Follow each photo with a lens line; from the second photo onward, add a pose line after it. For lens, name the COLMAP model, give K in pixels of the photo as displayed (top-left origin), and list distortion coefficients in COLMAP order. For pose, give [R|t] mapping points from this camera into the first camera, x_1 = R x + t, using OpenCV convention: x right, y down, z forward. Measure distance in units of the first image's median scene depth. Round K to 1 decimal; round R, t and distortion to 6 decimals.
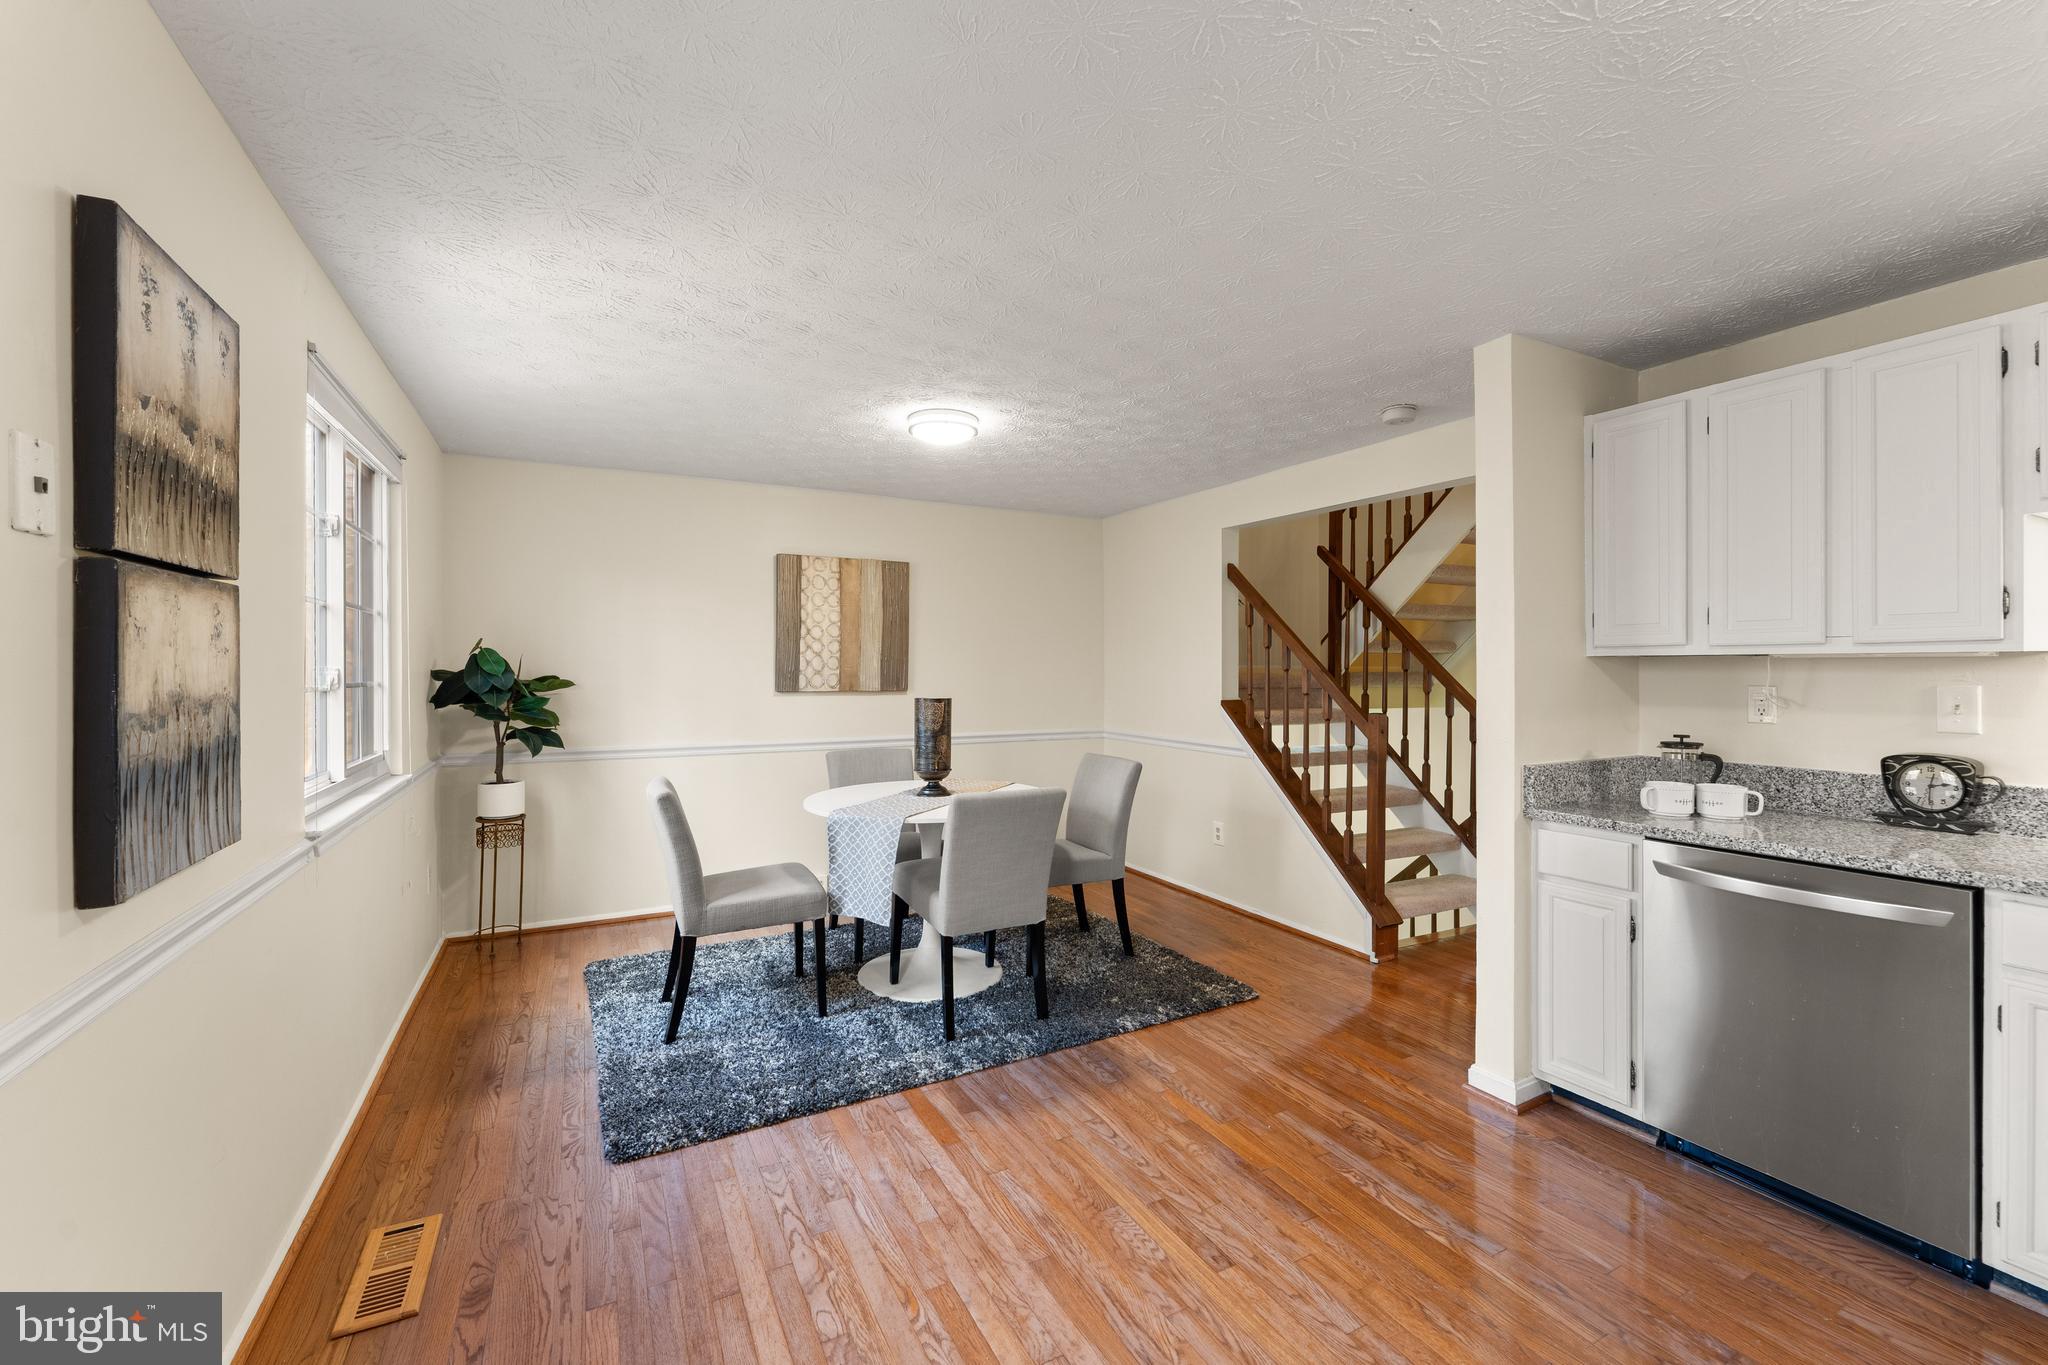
lens RADIAL K [[834.9, 0, 1024.0], [0, 834.9, 682.5], [0, 0, 1]] dist [-0.001410, -0.000127]
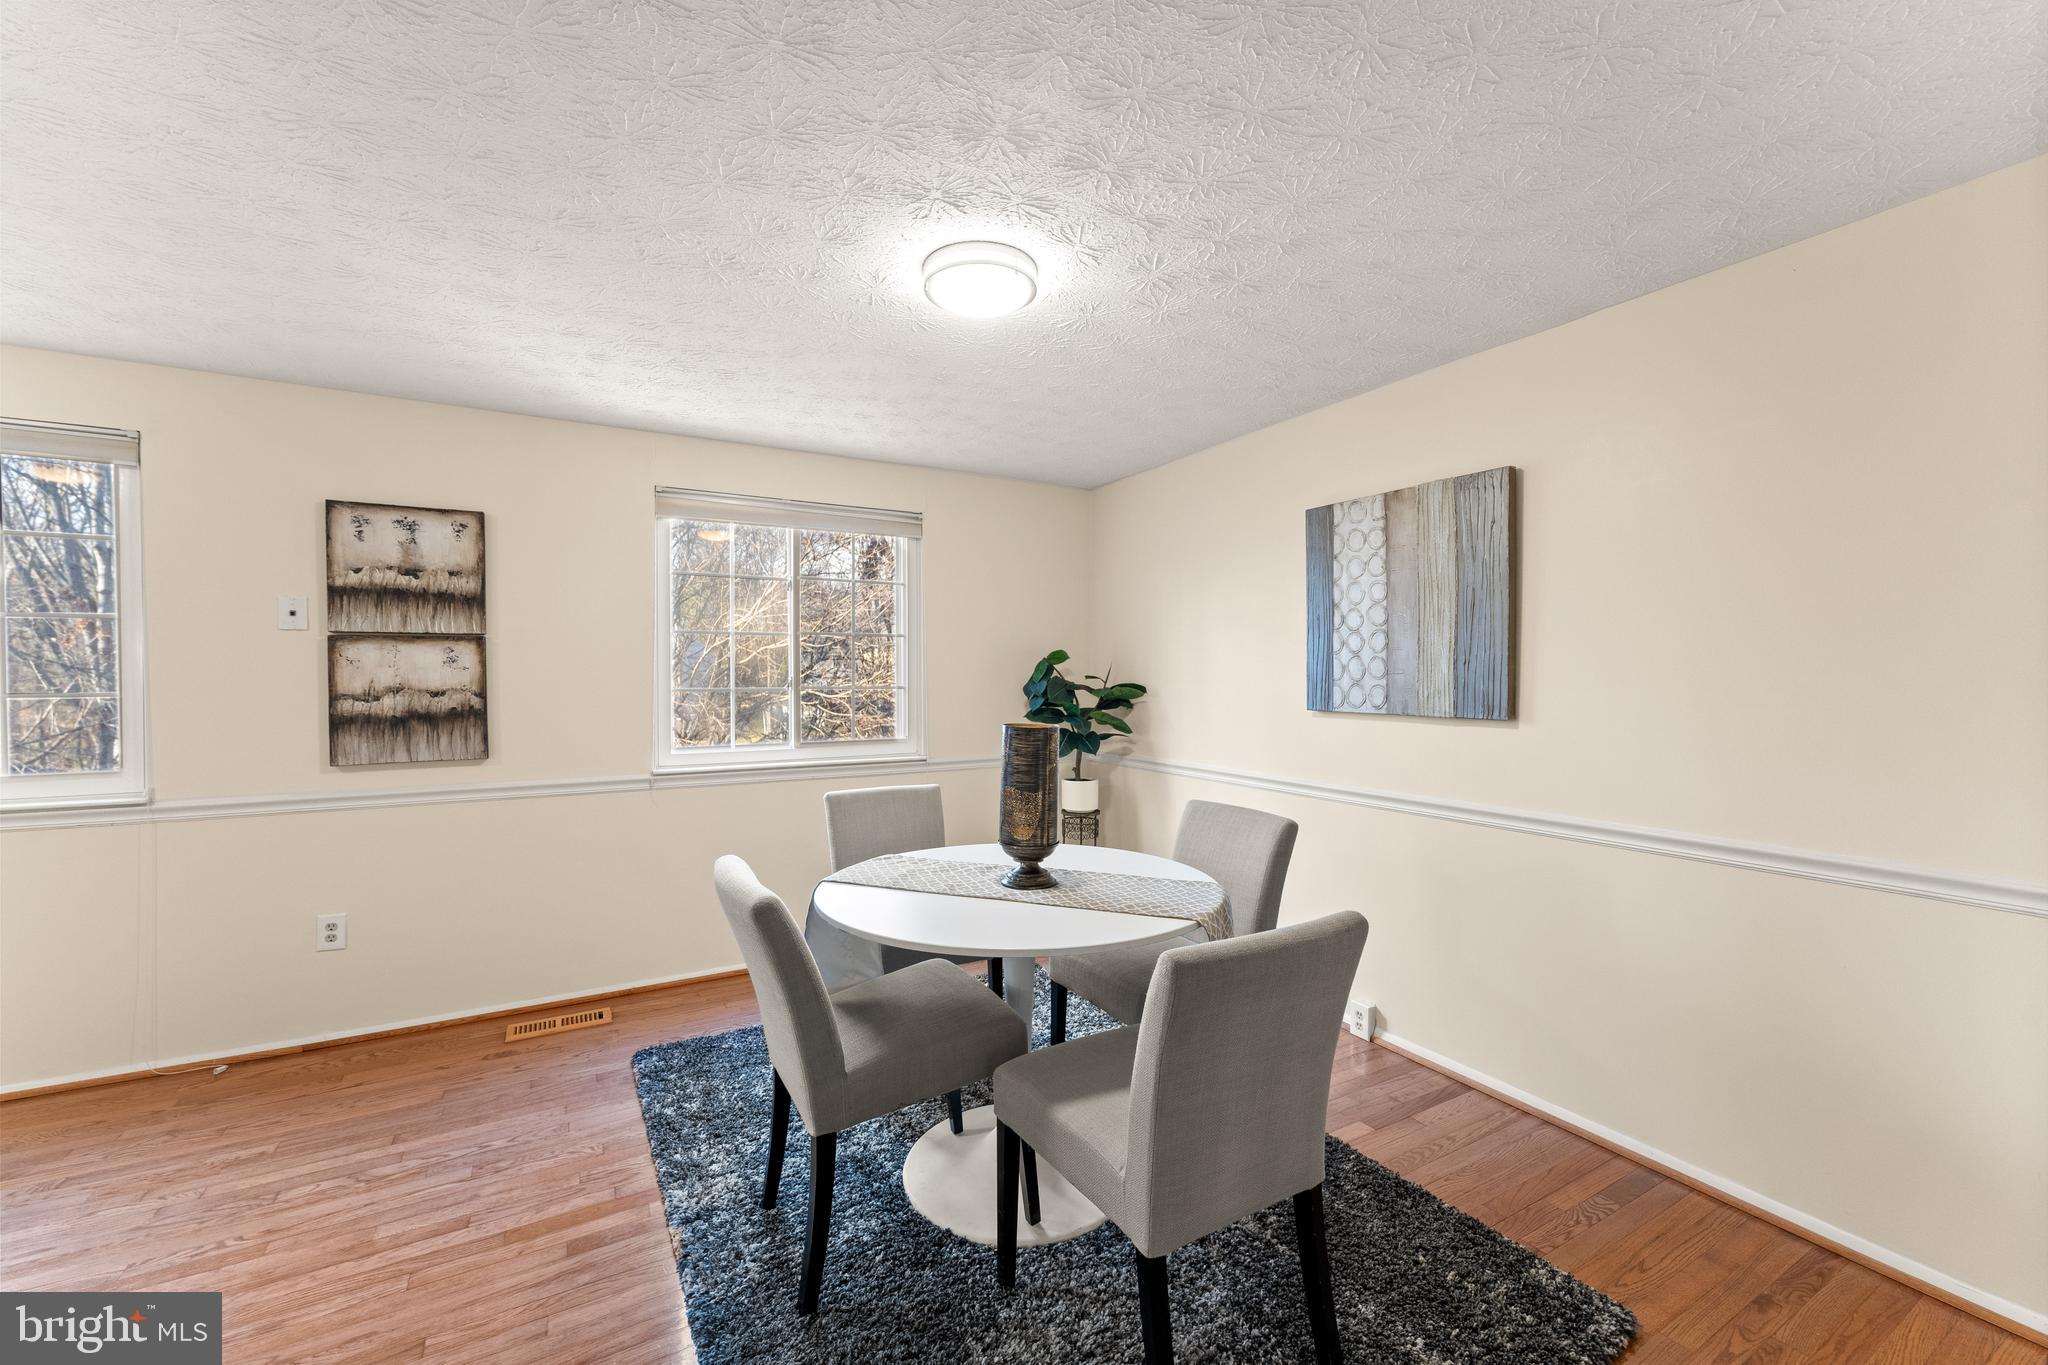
lens RADIAL K [[816.2, 0, 1027.6], [0, 816.2, 690.4], [0, 0, 1]] dist [0.000779, -0.000043]
pose [[0.031505, 0.016192, -0.999372, 0.447518], [-0.016535, 0.999740, 0.015676, -0.014491], [0.999367, 0.016031, 0.031764, 0.893147]]
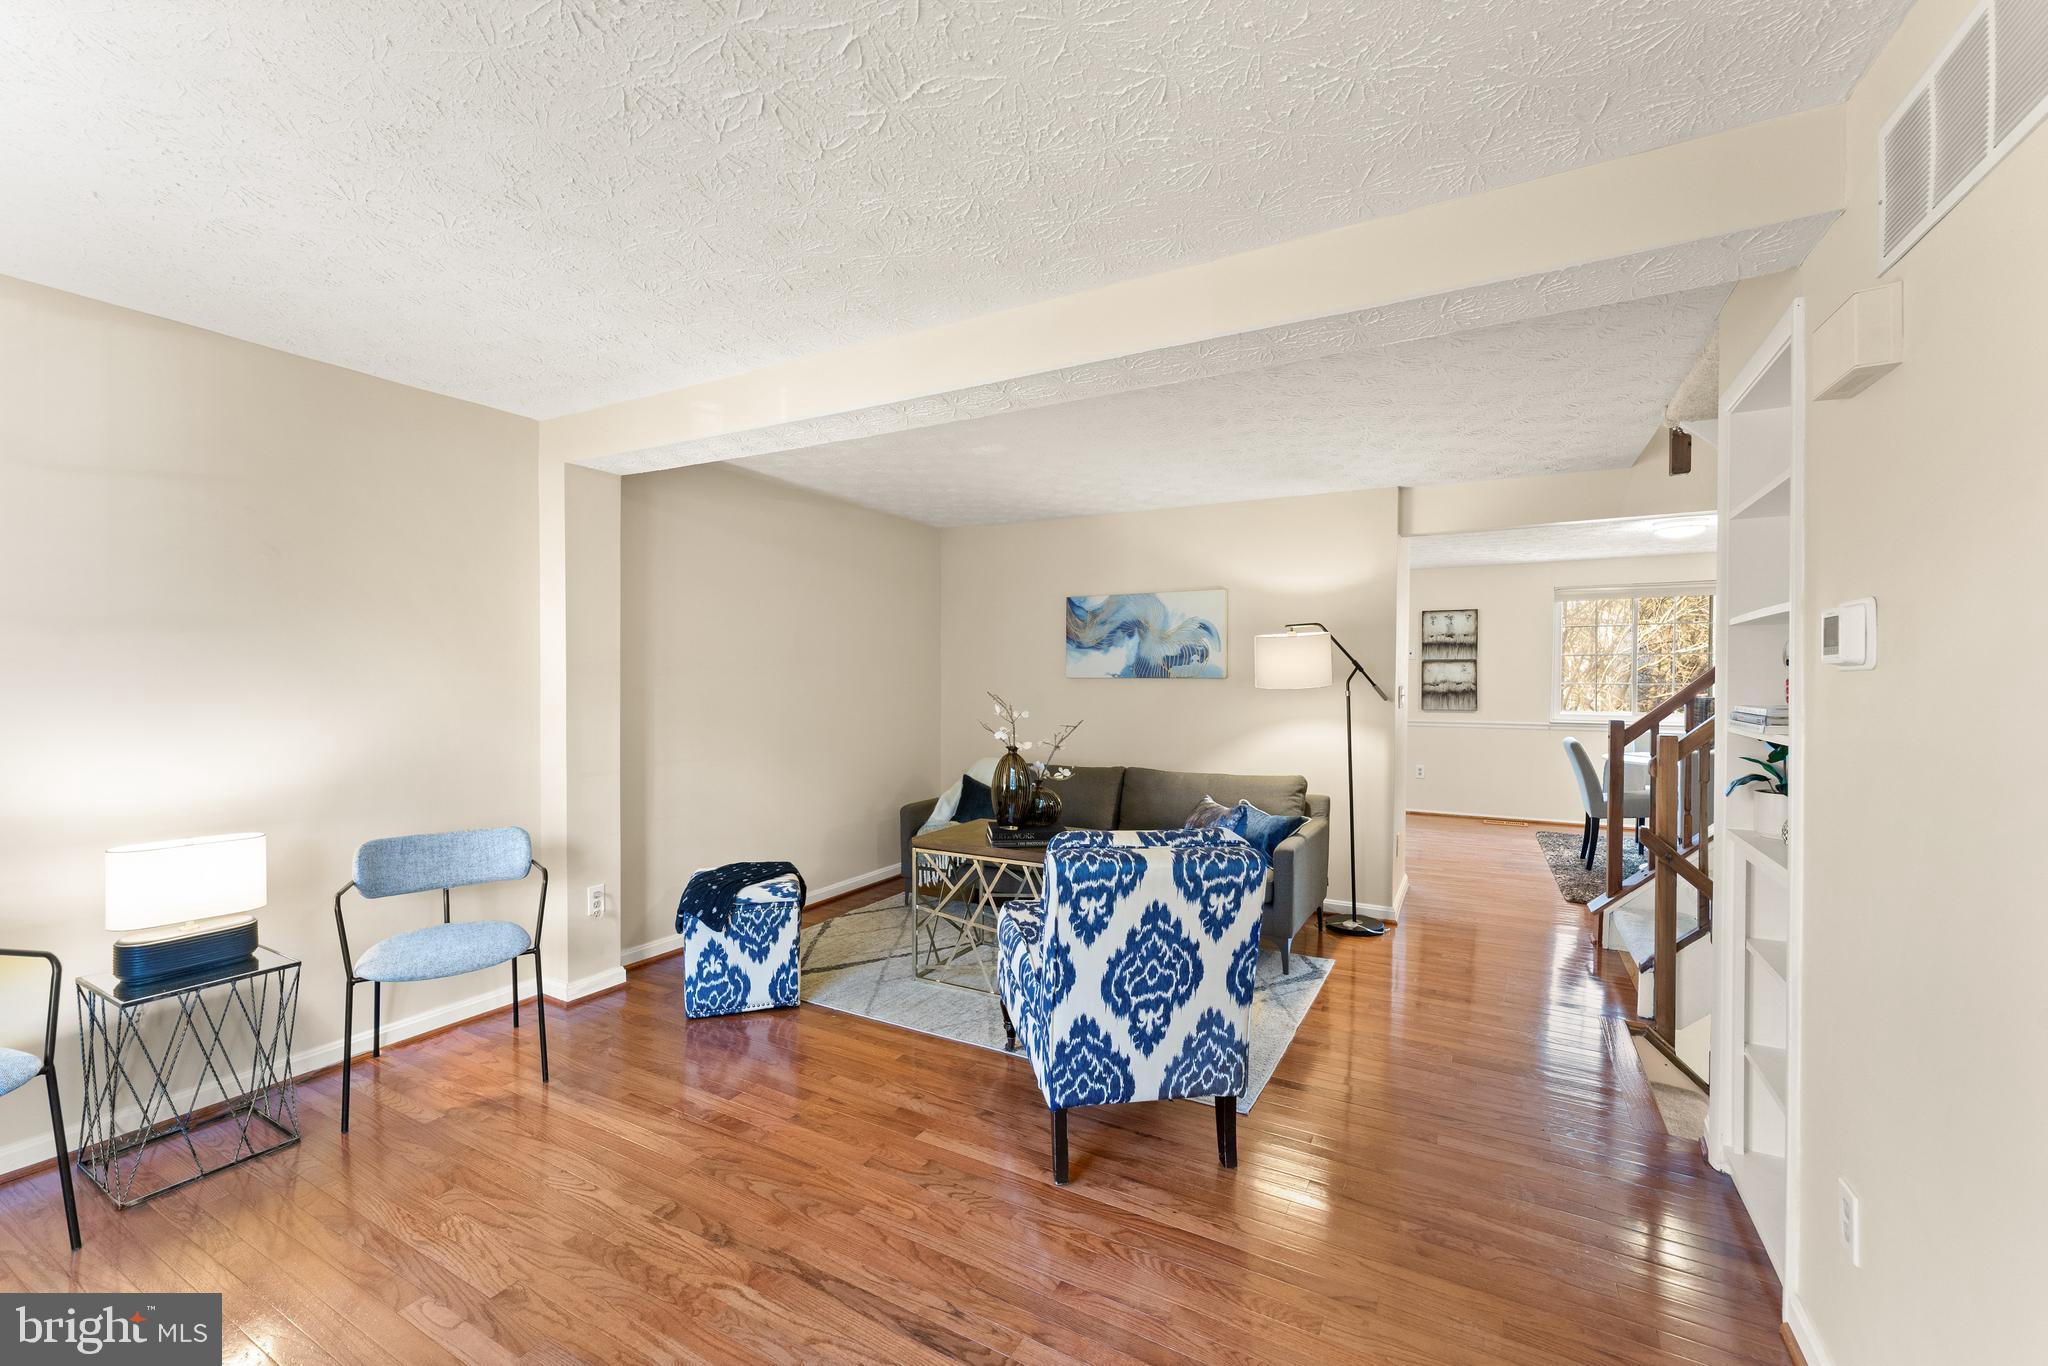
lens RADIAL K [[834.9, 0, 1024.0], [0, 834.9, 683.0], [0, 0, 1]] dist [-0.001410, -0.000127]
pose [[-0.839900, 0.003718, -0.542728, 1.608205], [-0.012349, 0.999587, 0.025959, -0.029787], [0.542601, 0.028505, -0.839507, 1.466917]]
